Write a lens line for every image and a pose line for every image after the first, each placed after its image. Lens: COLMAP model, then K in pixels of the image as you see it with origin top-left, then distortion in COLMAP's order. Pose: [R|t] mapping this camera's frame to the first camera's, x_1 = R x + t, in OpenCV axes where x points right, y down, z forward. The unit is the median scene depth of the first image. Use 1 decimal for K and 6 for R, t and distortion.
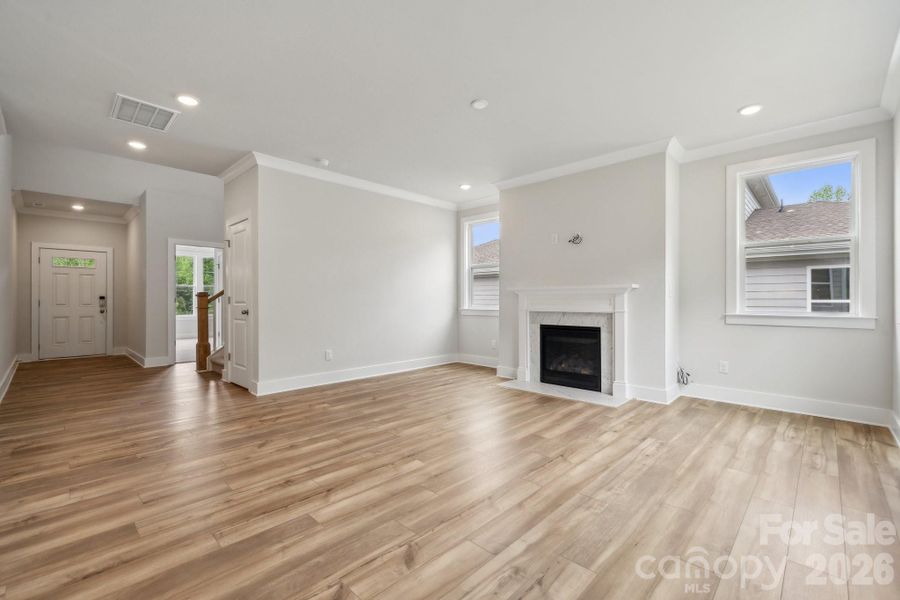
lens RADIAL K [[389.0, 0, 455.9], [0, 389.0, 300.7], [0, 0, 1]] dist [-0.001228, -0.000010]
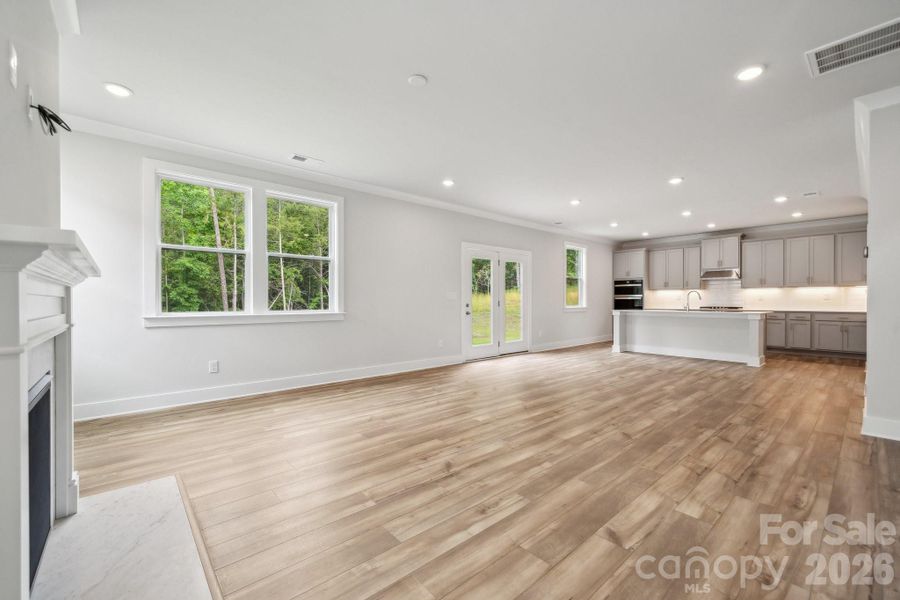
lens RADIAL K [[373.0, 0, 454.7], [0, 373.0, 302.2], [0, 0, 1]] dist [-0.000066, 0.000215]
pose [[-0.996630, -0.000726, 0.082024, -0.072880], [-0.000582, 0.999998, 0.001778, -0.000671], [-0.082026, 0.001724, -0.996629, 1.424006]]
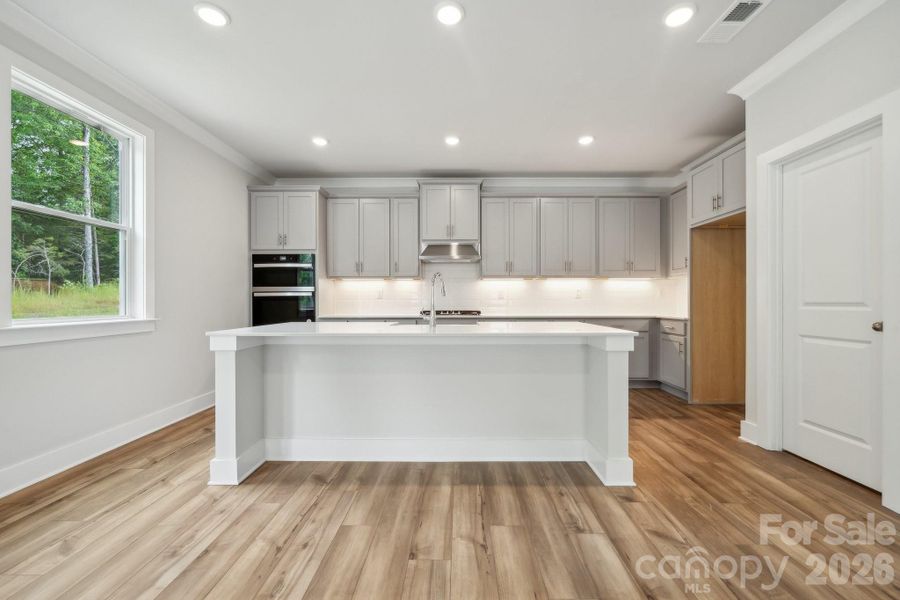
lens RADIAL K [[373.0, 0, 454.7], [0, 373.0, 302.2], [0, 0, 1]] dist [-0.000066, 0.000215]
pose [[-0.736557, 0.003841, -0.676365, -0.231092], [0.001633, 0.999991, 0.003901, -0.001409], [0.676374, 0.001769, -0.736556, 1.033820]]
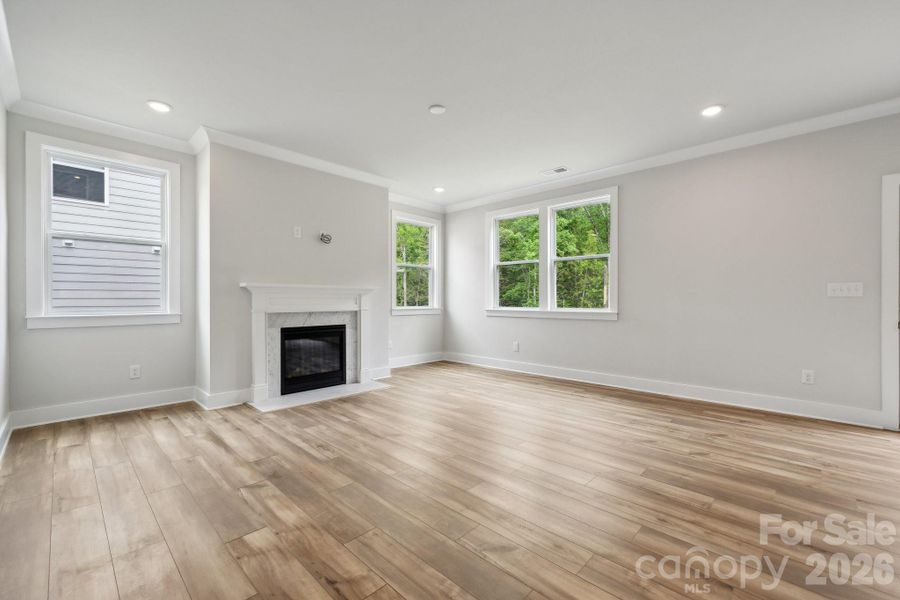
lens RADIAL K [[377.8, 0, 454.7], [0, 377.8, 300.5], [0, 0, 1]] dist [0.001589, 0.000116]
pose [[0.002419, -0.001871, 0.999995, -0.728896], [-0.000510, 0.999998, 0.001872, -0.001217], [-0.999997, -0.000515, 0.002418, 0.734070]]
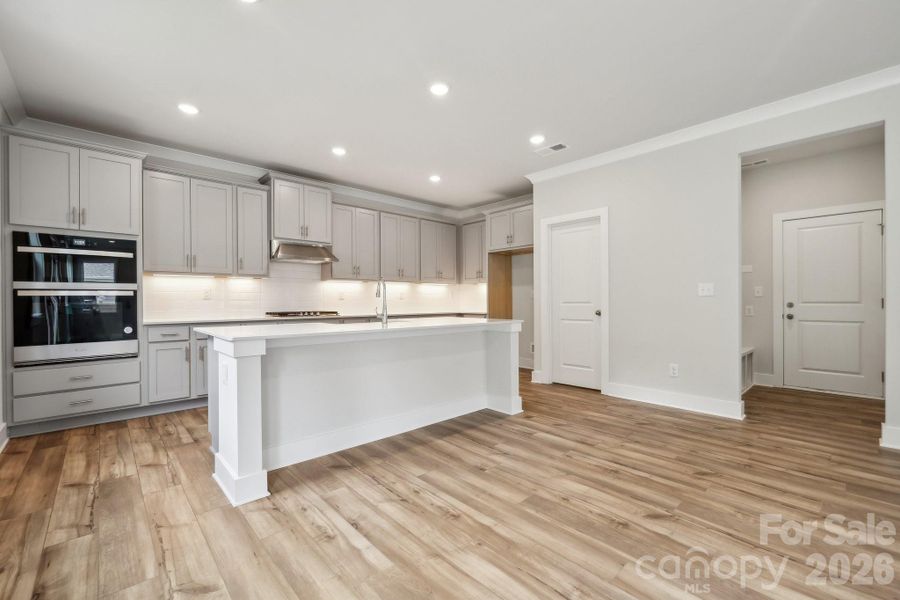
lens RADIAL K [[389.0, 0, 455.9], [0, 389.0, 300.7], [0, 0, 1]] dist [-0.001228, -0.000010]
pose [[-0.058085, -0.001250, -0.998311, -0.120248], [0.005875, 0.999981, -0.001594, -0.000938], [0.998294, -0.005958, -0.058077, 0.940895]]
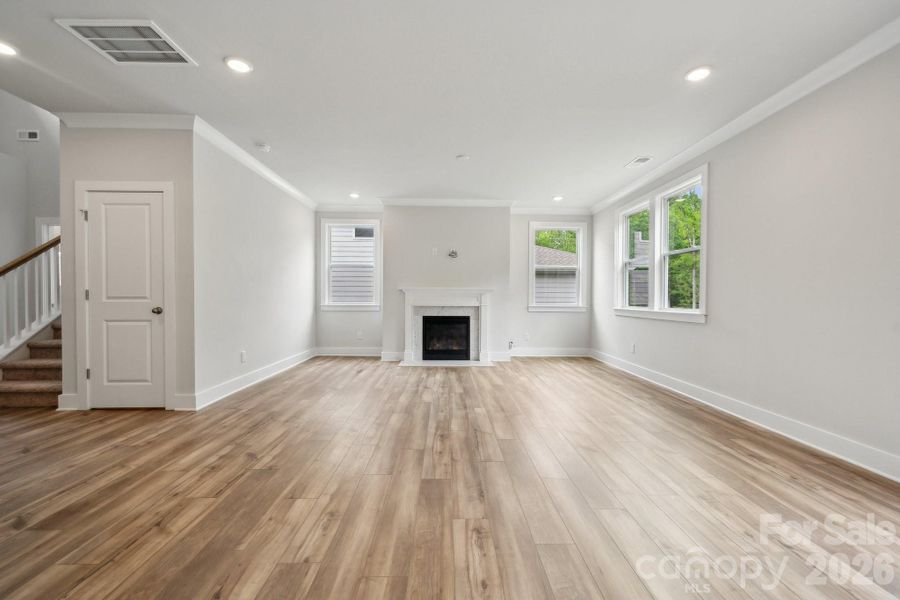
lens RADIAL K [[373.0, 0, 454.7], [0, 373.0, 302.2], [0, 0, 1]] dist [-0.000066, 0.000215]
pose [[0.707461, -0.003110, 0.706746, -0.706283], [-0.006620, 0.999917, 0.011027, 0.000139], [-0.706722, -0.012480, 0.707382, 0.046032]]
